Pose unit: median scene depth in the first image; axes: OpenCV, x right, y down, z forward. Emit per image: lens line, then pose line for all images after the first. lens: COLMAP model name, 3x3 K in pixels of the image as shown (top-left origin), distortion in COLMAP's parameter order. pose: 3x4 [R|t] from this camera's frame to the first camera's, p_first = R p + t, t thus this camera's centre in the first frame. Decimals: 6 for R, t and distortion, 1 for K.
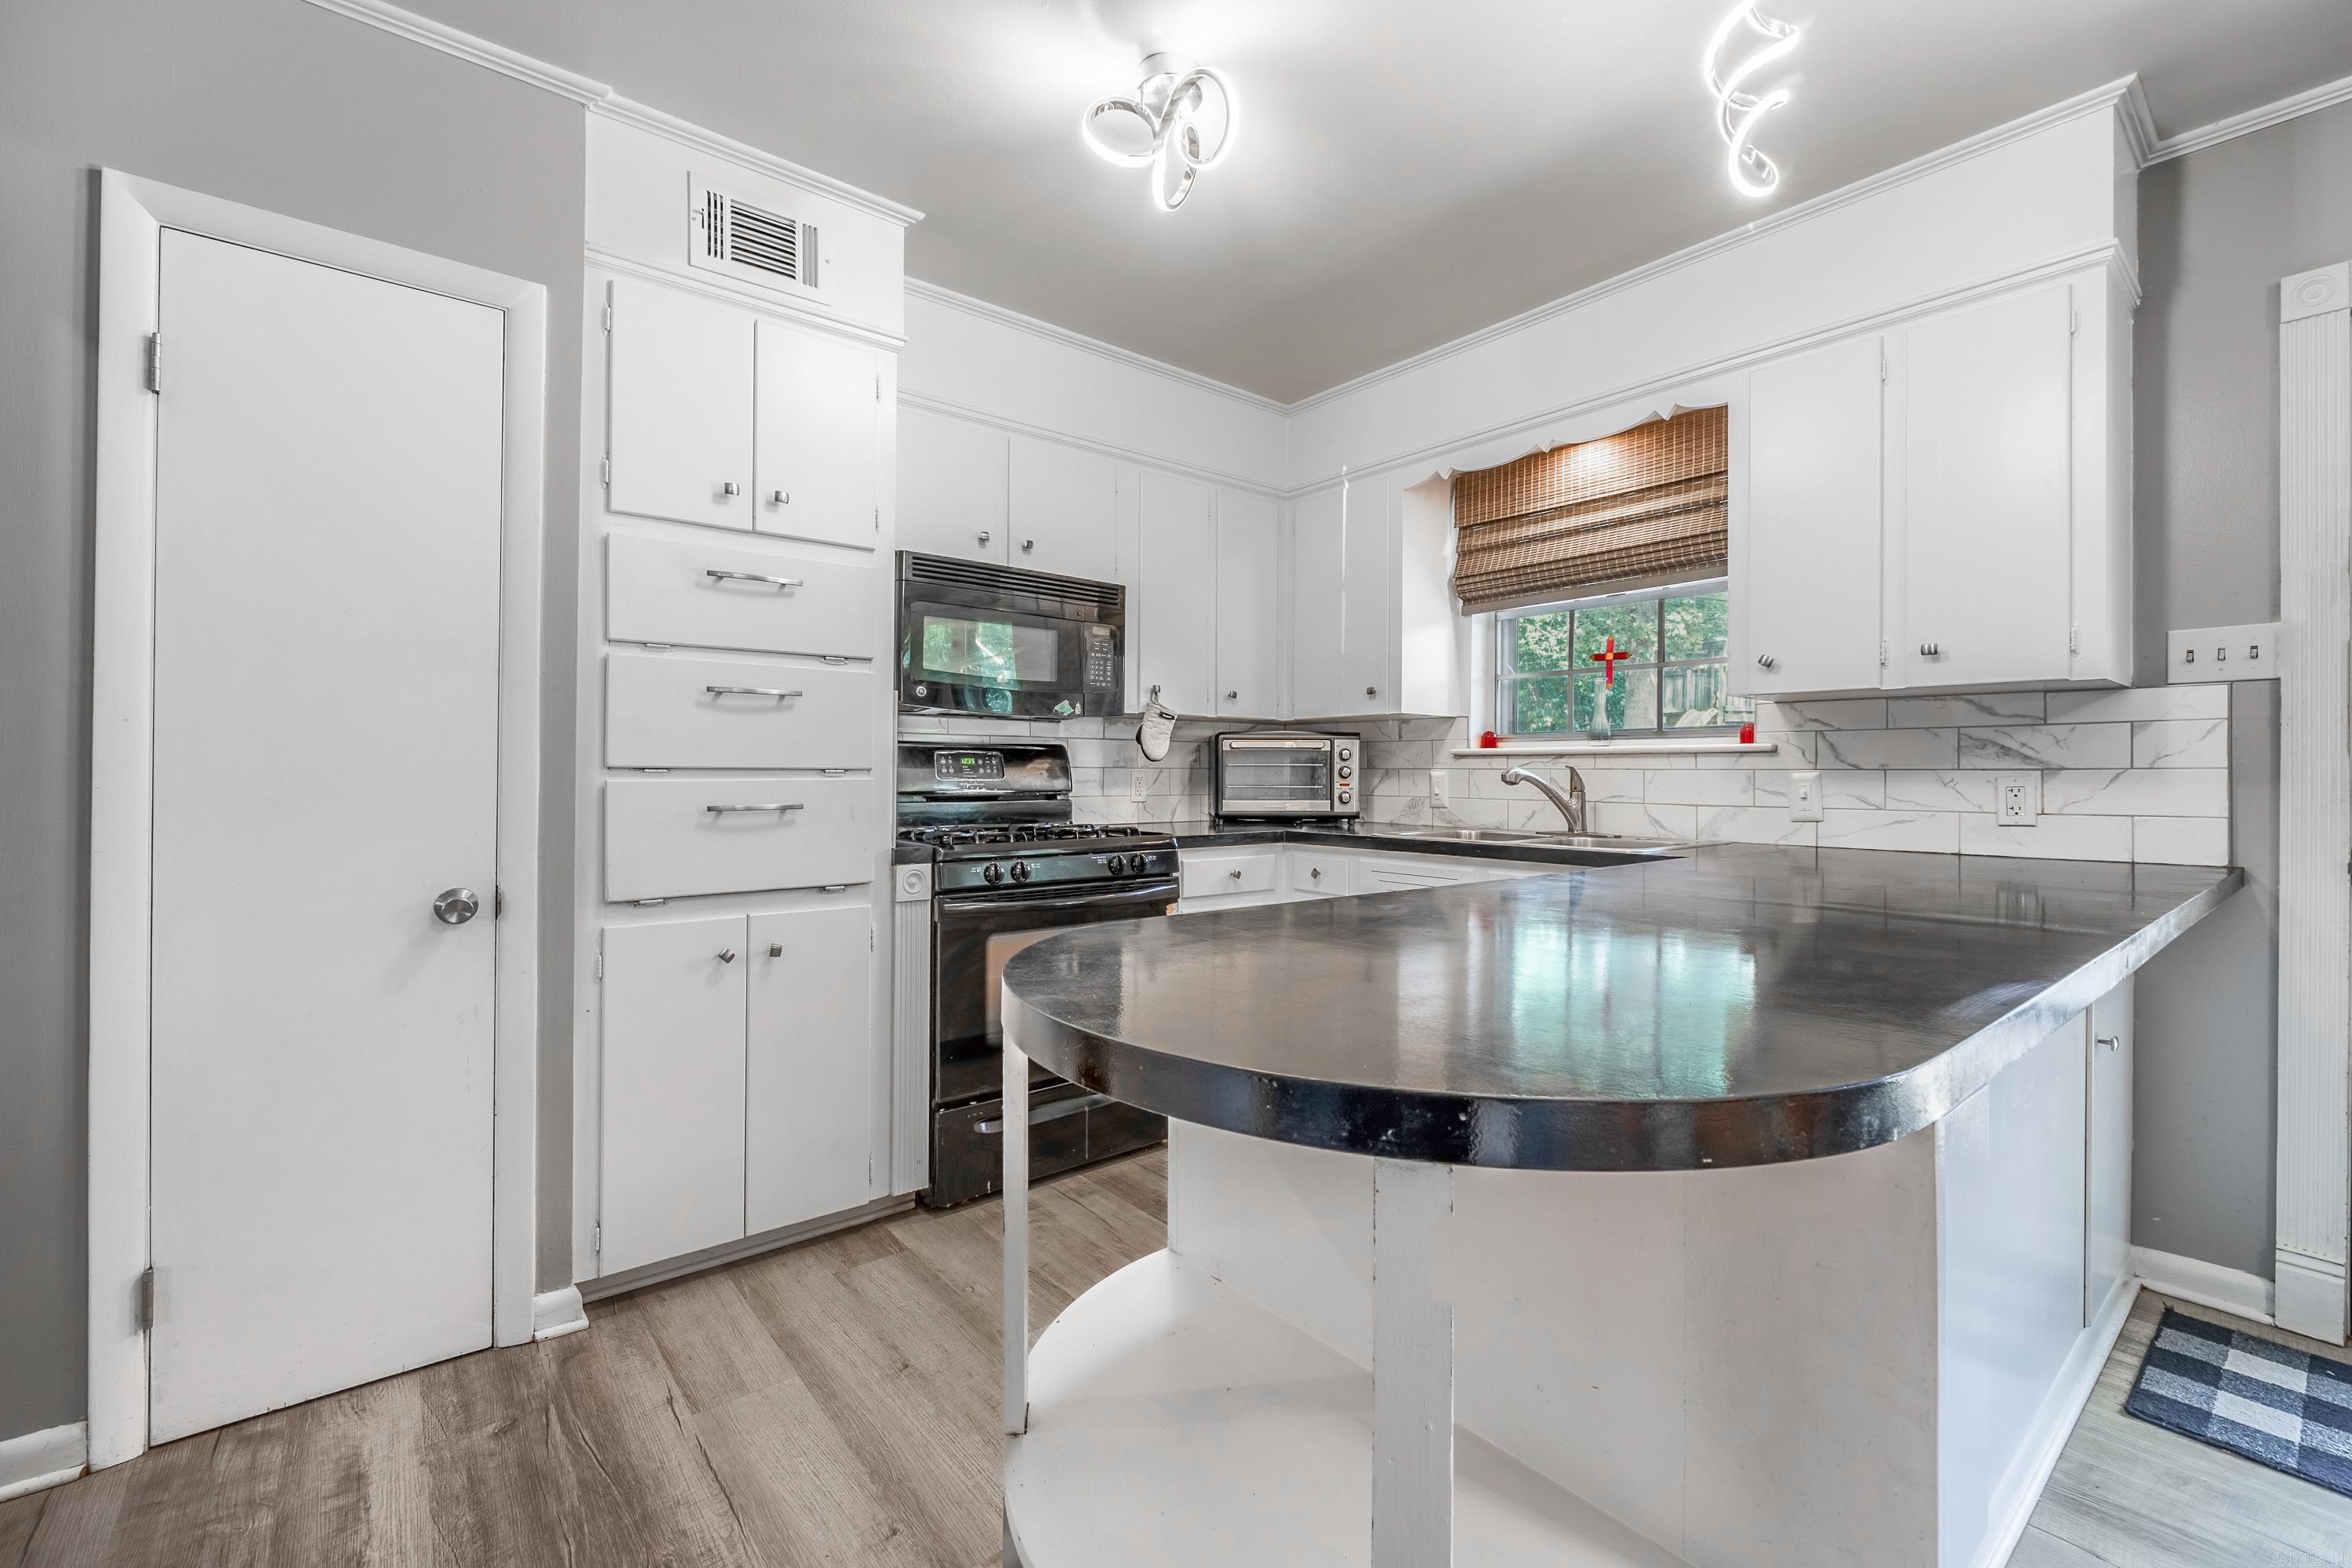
lens RADIAL K [[990.5, 0, 1172.5], [0, 990.5, 776.6], [0, 0, 1]] dist [-0.000306, 0.000051]
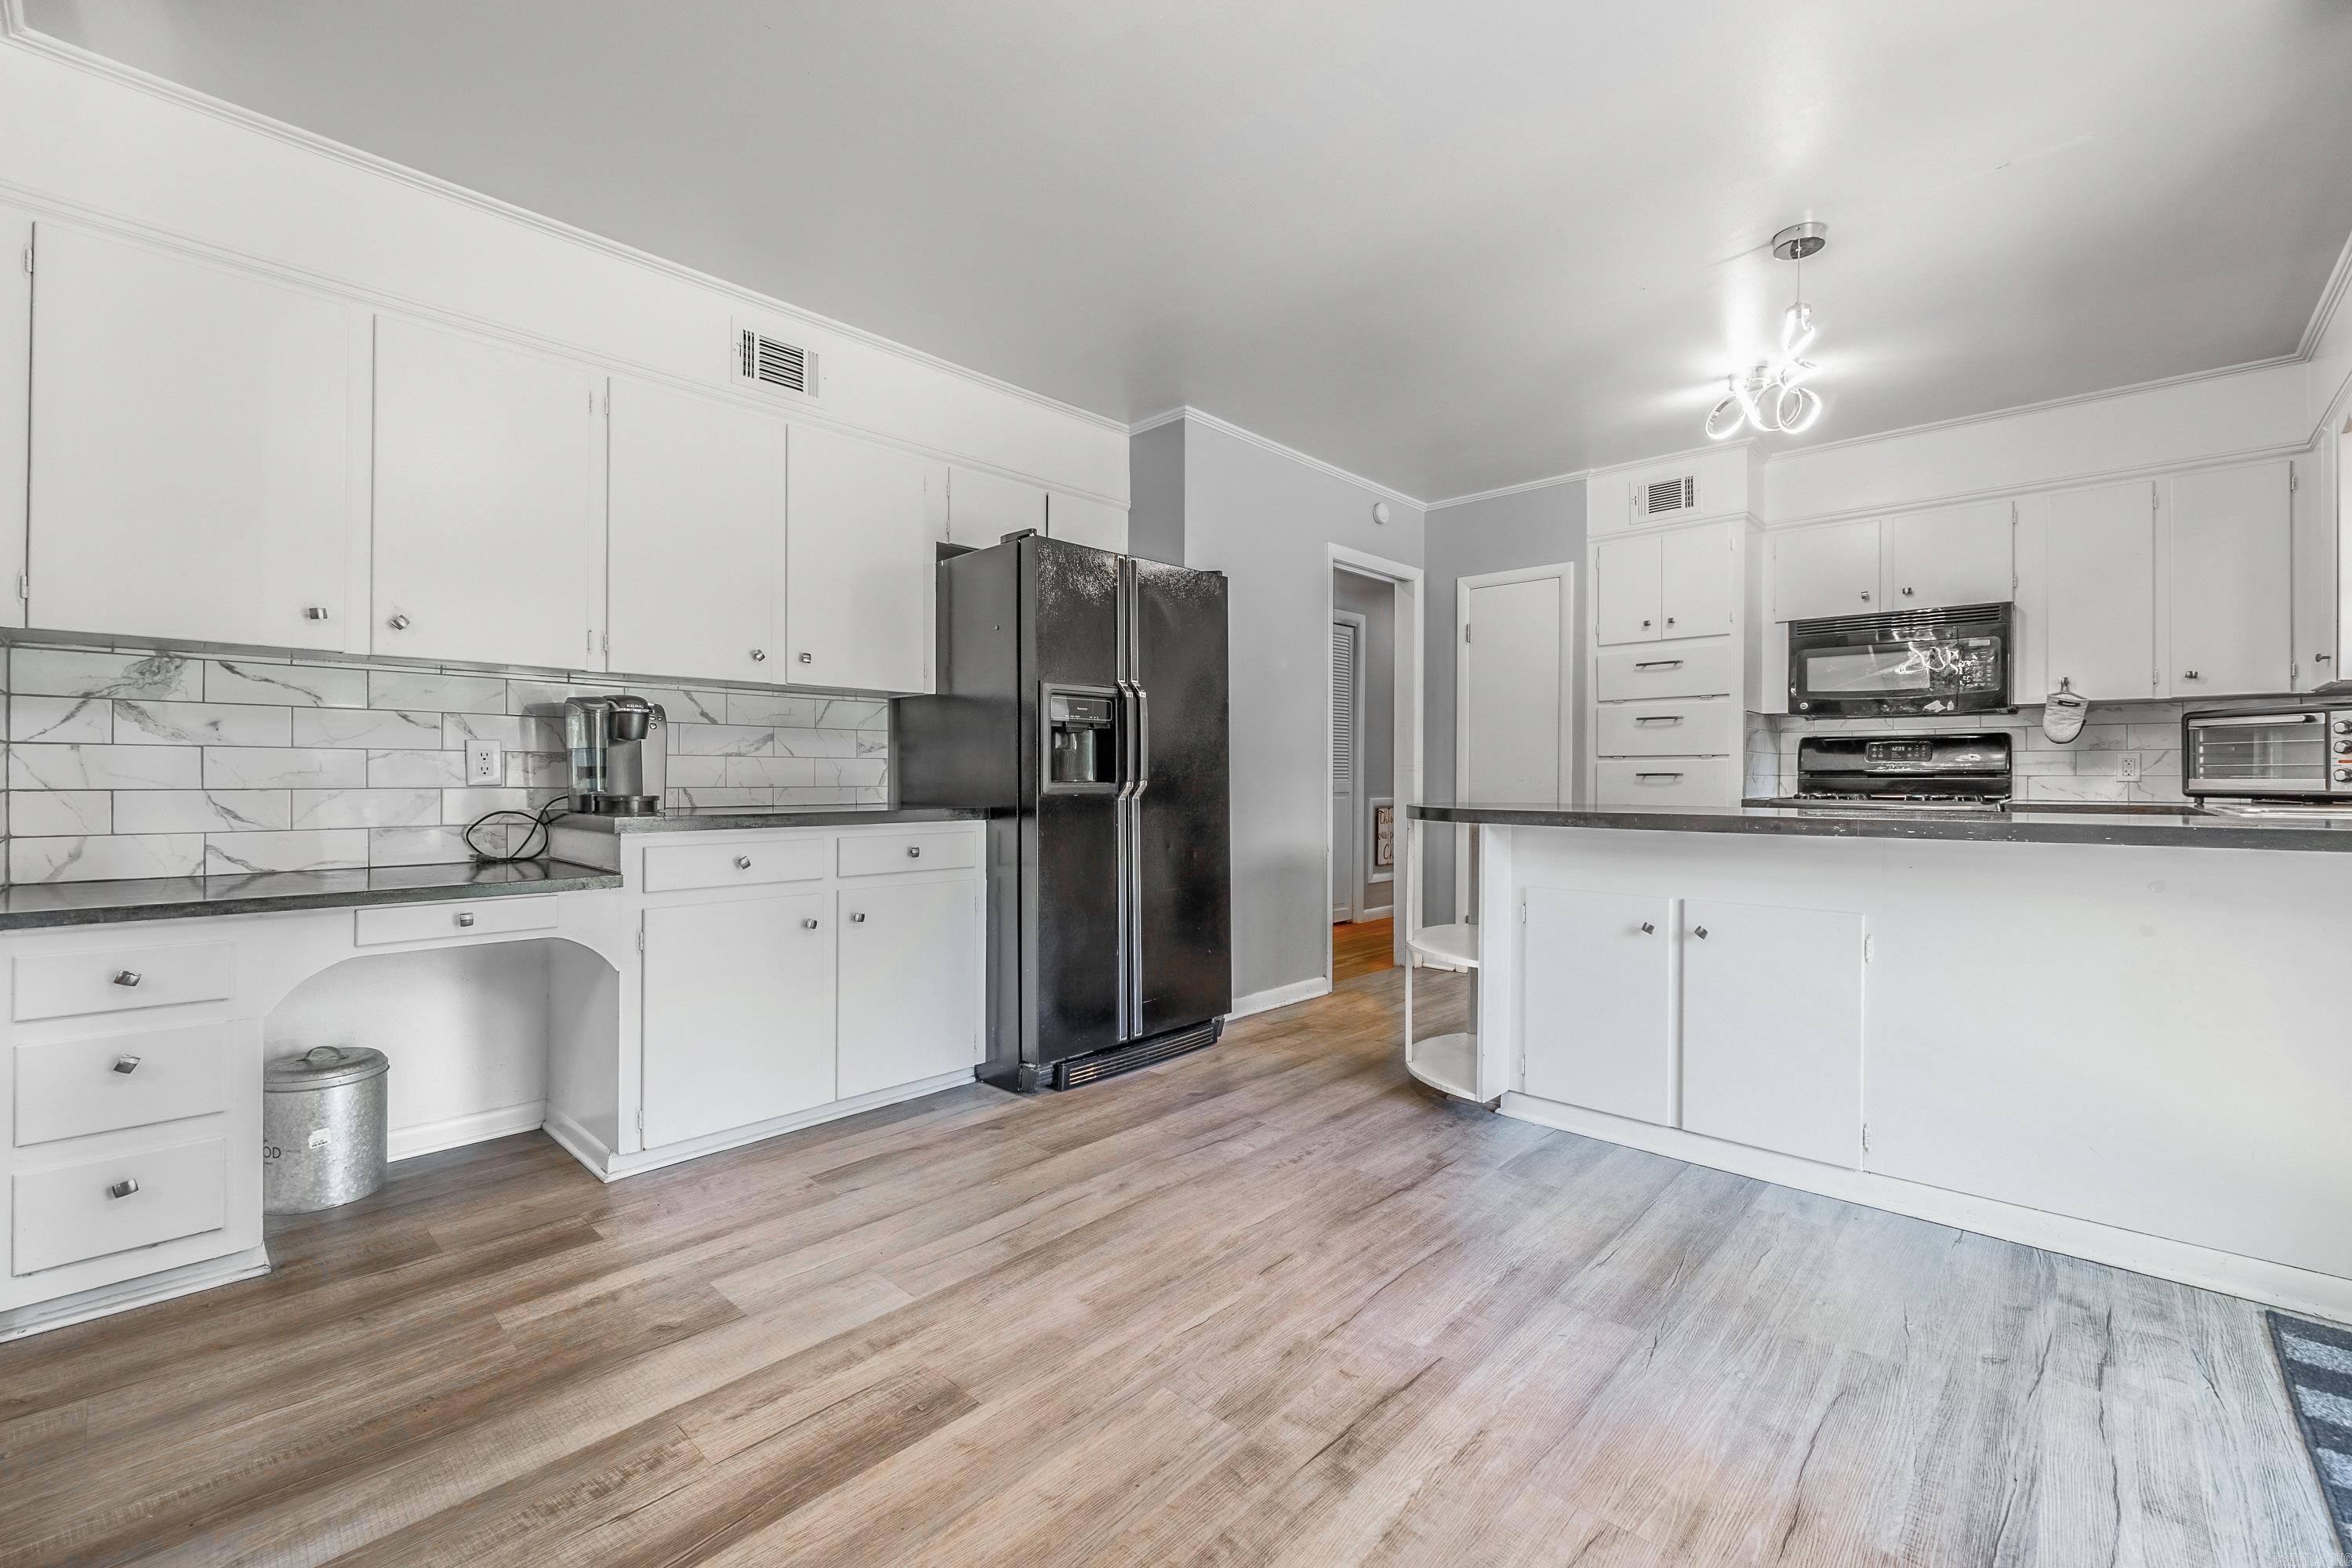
lens RADIAL K [[990.5, 0, 1172.8], [0, 990.5, 777.2], [0, 0, 1]] dist [-0.000306, 0.000051]
pose [[0.141995, -0.000534, -0.989867, 1.042964], [-0.001305, 0.999999, -0.000726, 0.027196], [0.989867, 0.001395, 0.141994, -0.207035]]
